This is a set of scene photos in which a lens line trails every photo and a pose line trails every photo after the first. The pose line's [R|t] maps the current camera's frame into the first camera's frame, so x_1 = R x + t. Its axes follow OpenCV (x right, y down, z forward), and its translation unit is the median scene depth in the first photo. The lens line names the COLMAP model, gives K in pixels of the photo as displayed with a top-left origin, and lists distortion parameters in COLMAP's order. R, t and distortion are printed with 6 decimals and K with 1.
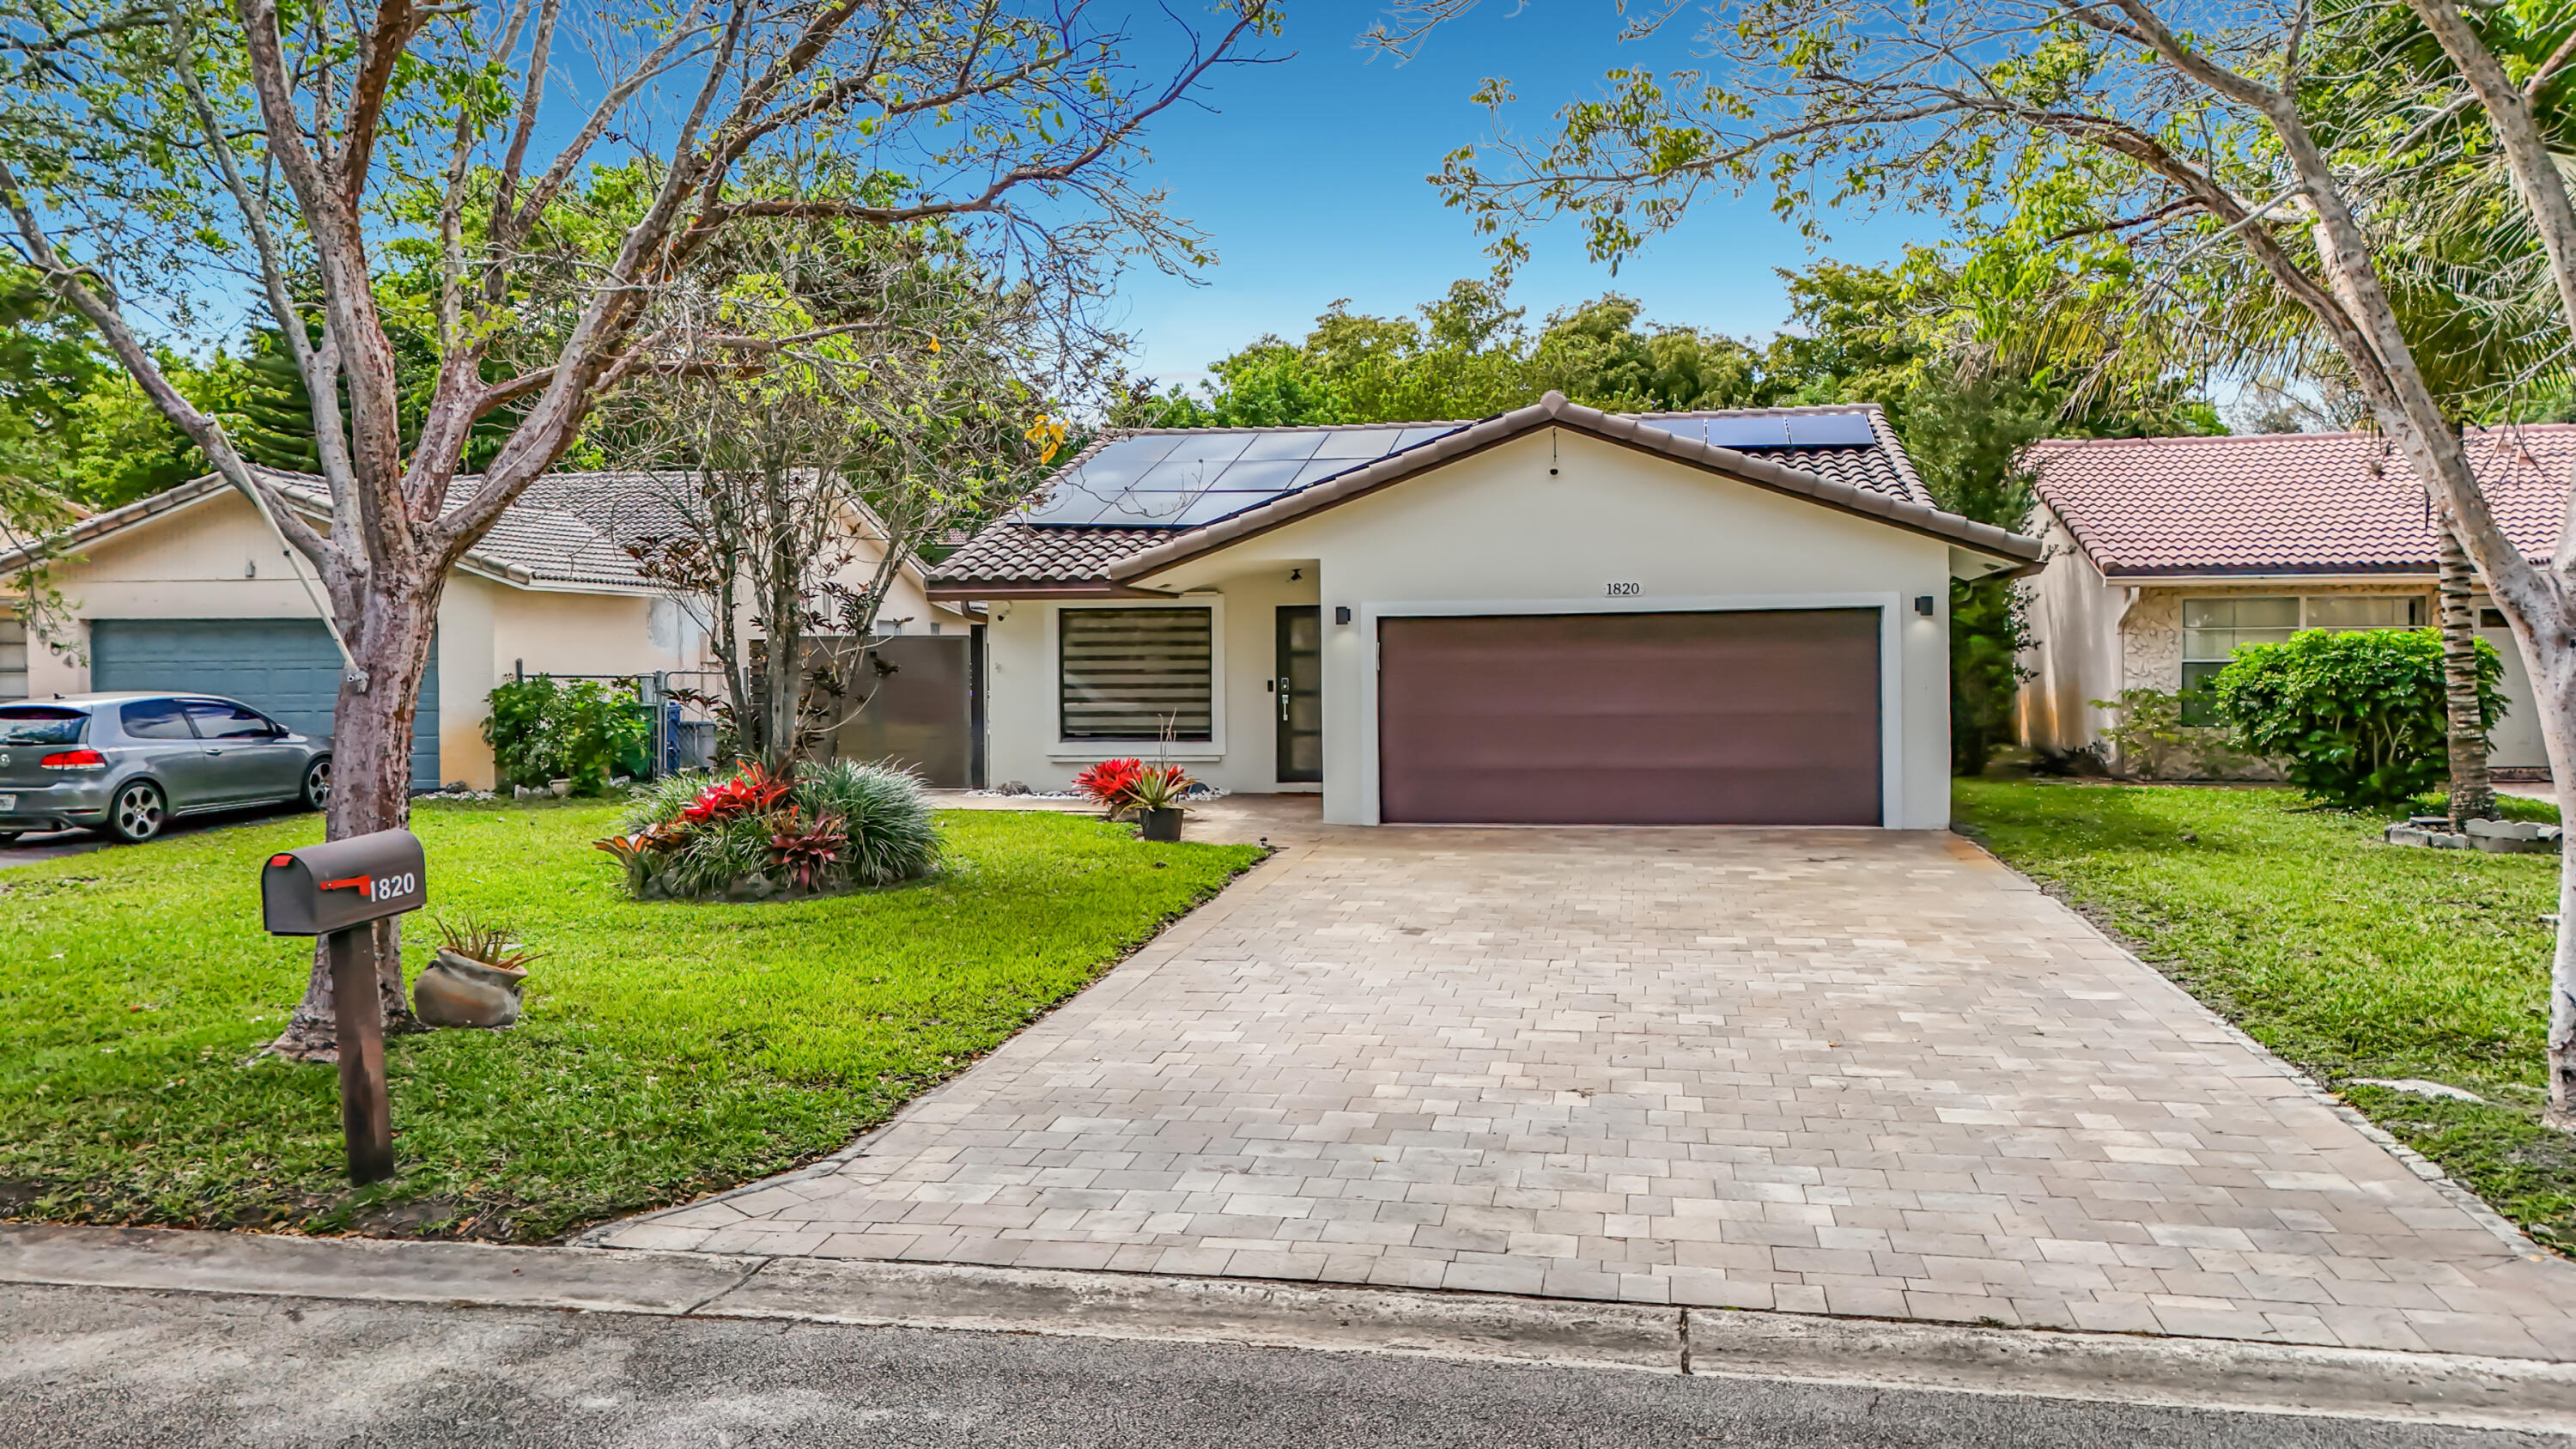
lens RADIAL K [[1831.0, 0, 1305.9], [0, 1831.0, 717.3], [0, 0, 1]] dist [0.038799, -0.004774]
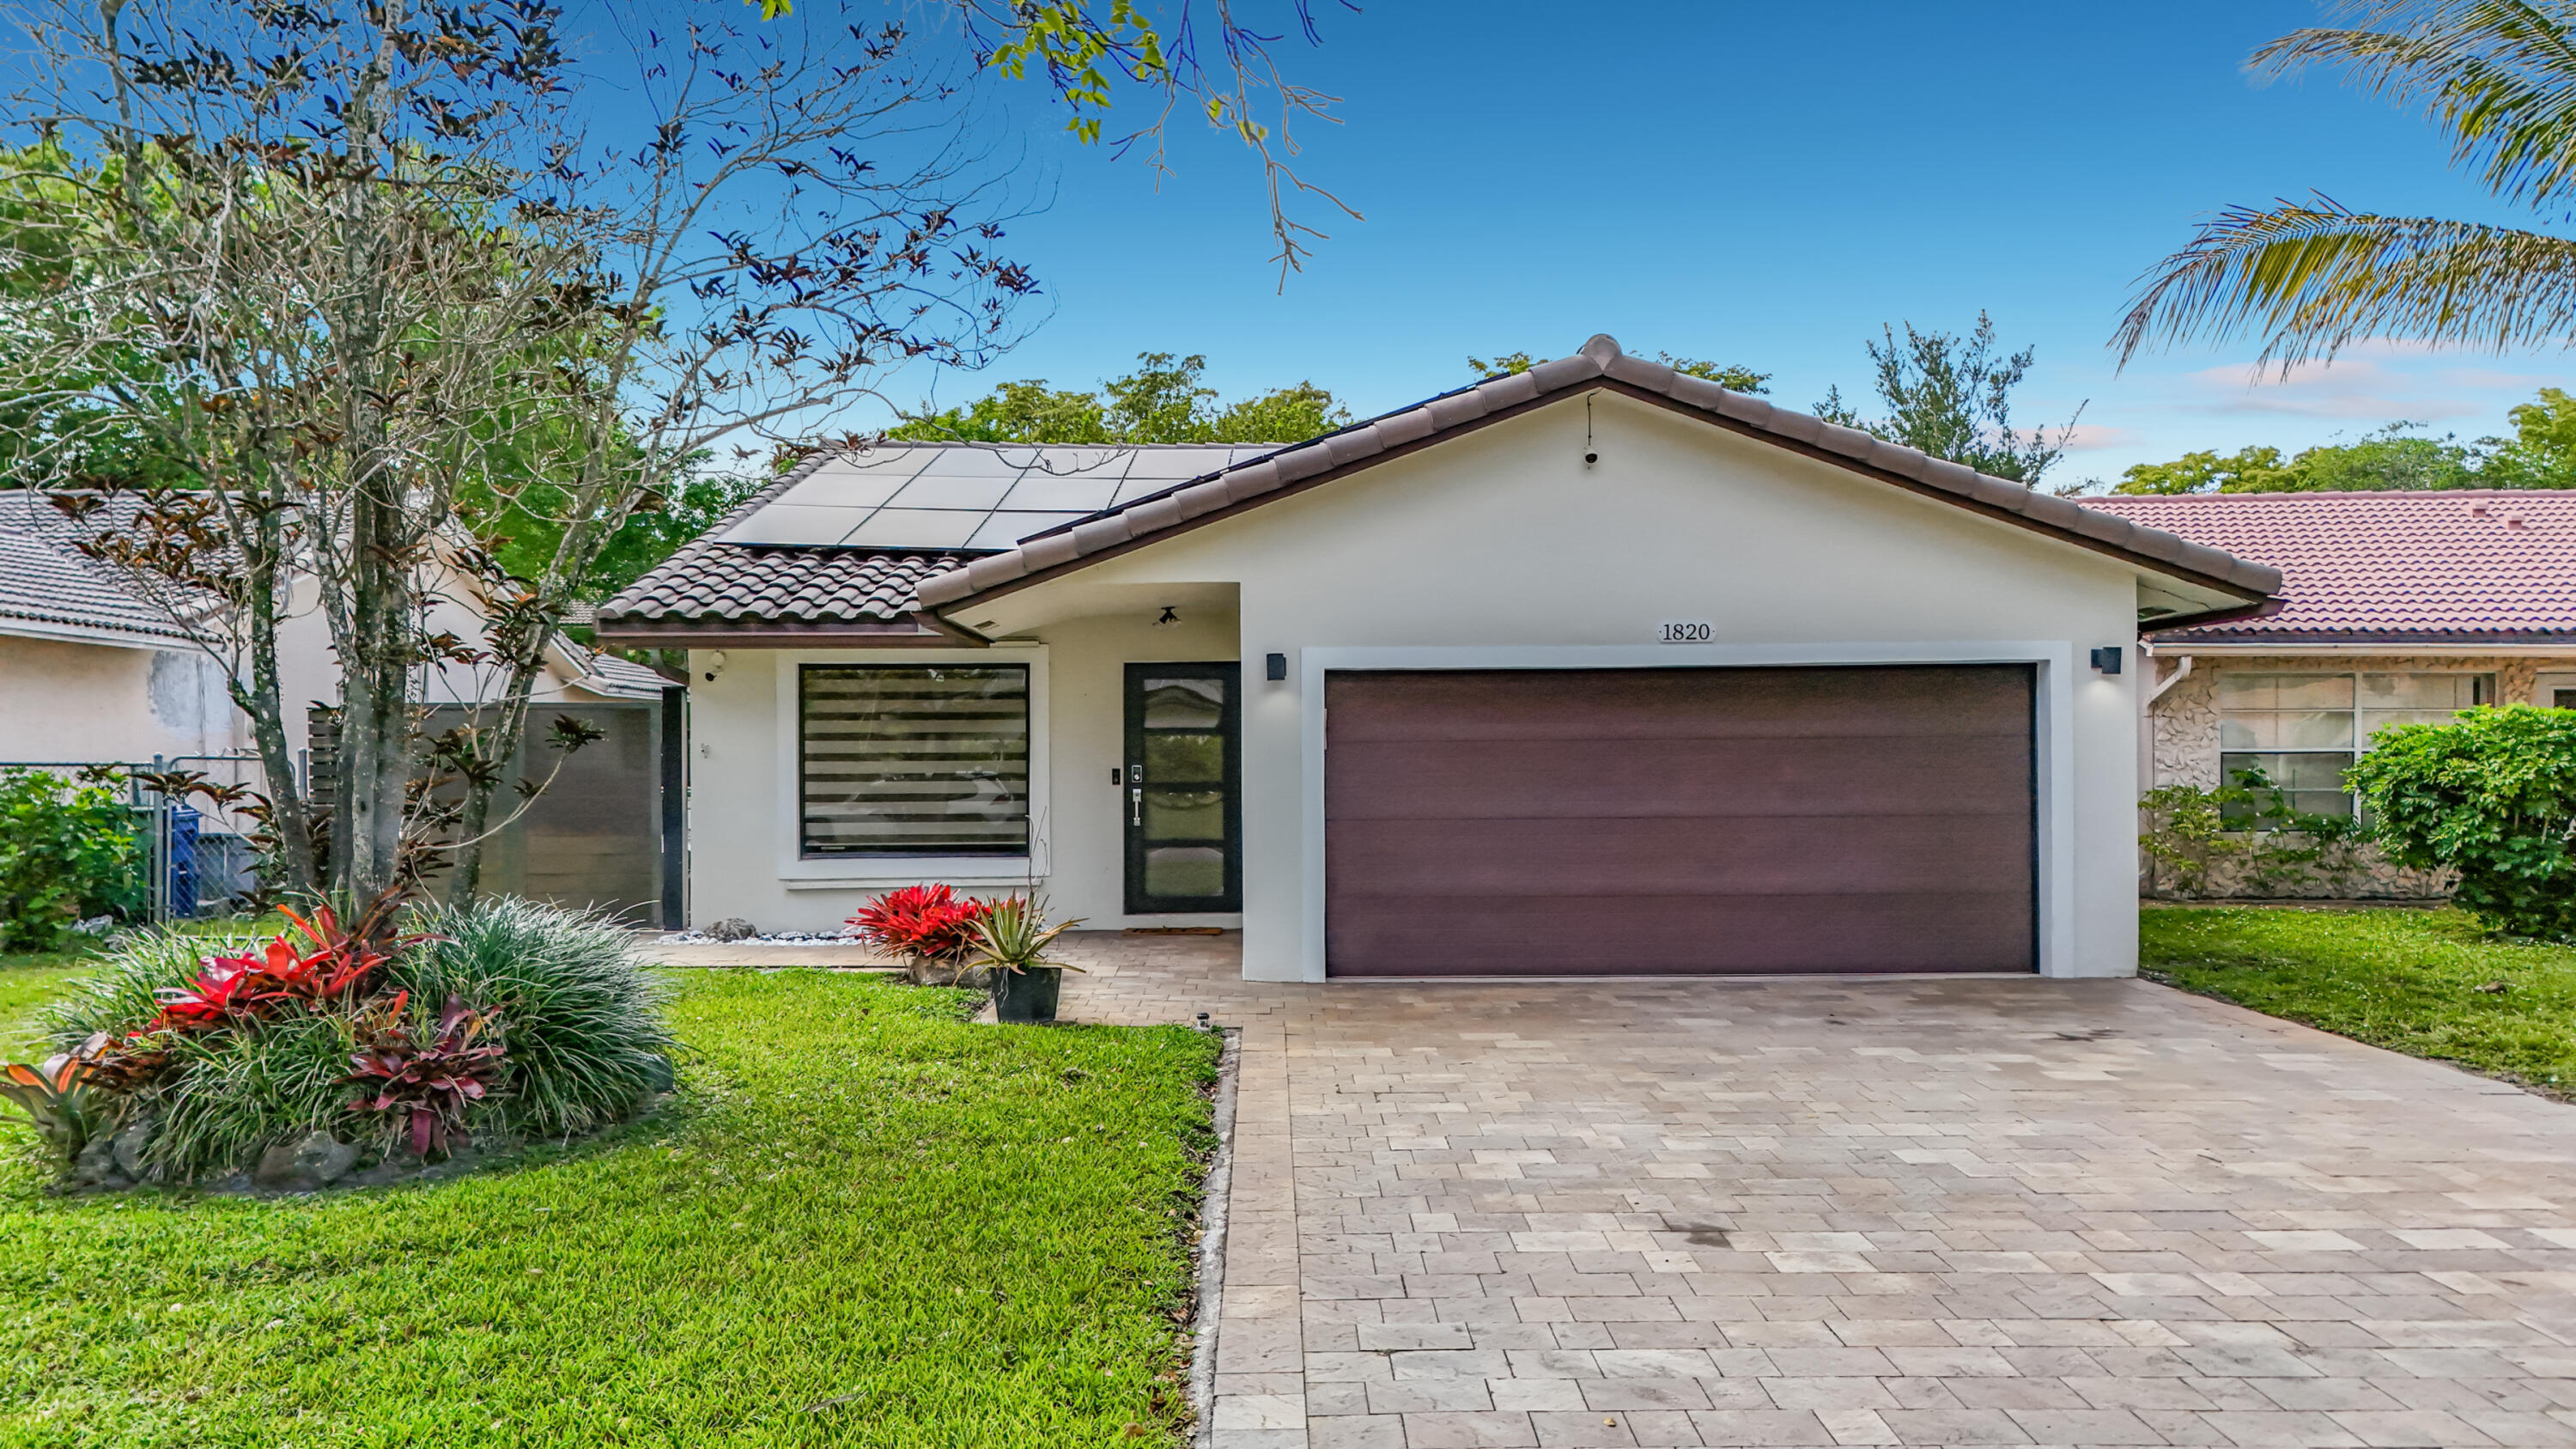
lens RADIAL K [[1879.1, 0, 1286.9], [0, 1879.1, 783.7], [0, 0, 1]] dist [0.045454, -0.041662]
pose [[0.983238, 0.000856, 0.182326, -0.097384], [0.003225, 0.999751, -0.022087, 0.001459], [-0.182299, 0.022304, 0.982990, 0.321235]]
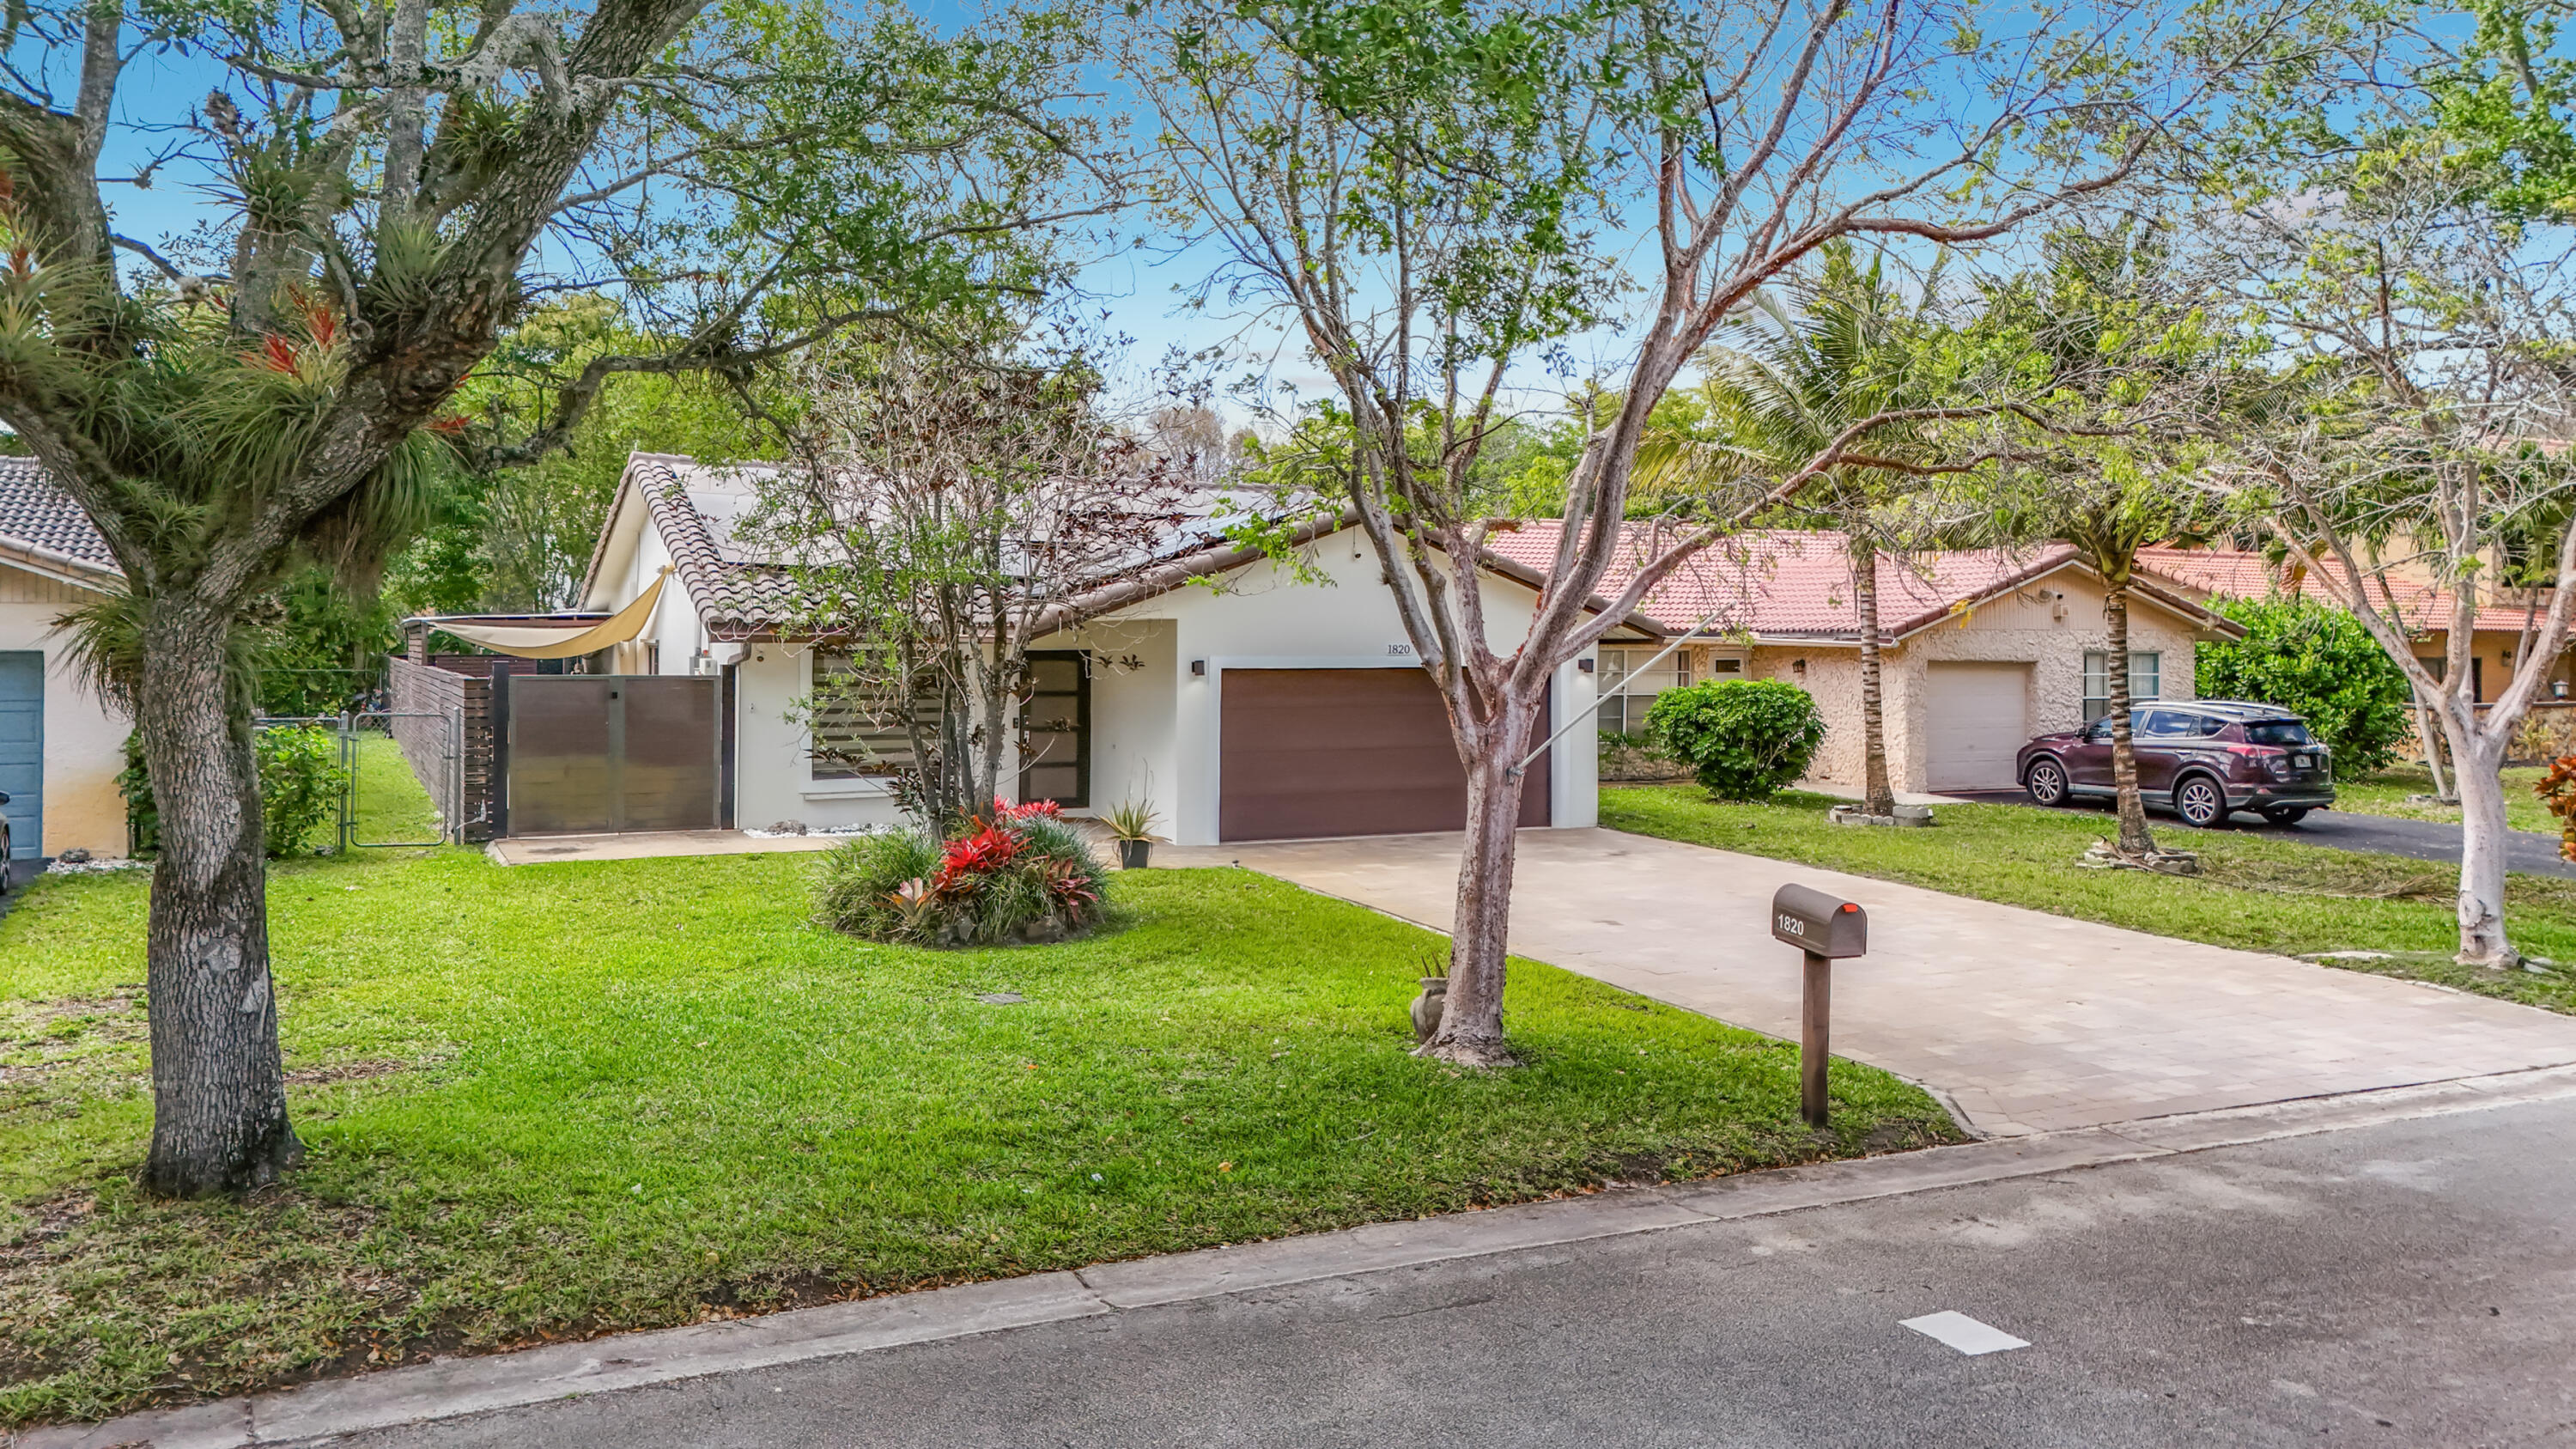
lens RADIAL K [[1831.0, 0, 1305.9], [0, 1831.0, 717.3], [0, 0, 1]] dist [0.038799, -0.004774]
pose [[0.808417, -0.010798, 0.588511, -0.598253], [0.009544, 0.999941, 0.005237, -0.028478], [-0.588532, 0.001383, 0.808472, 0.010480]]
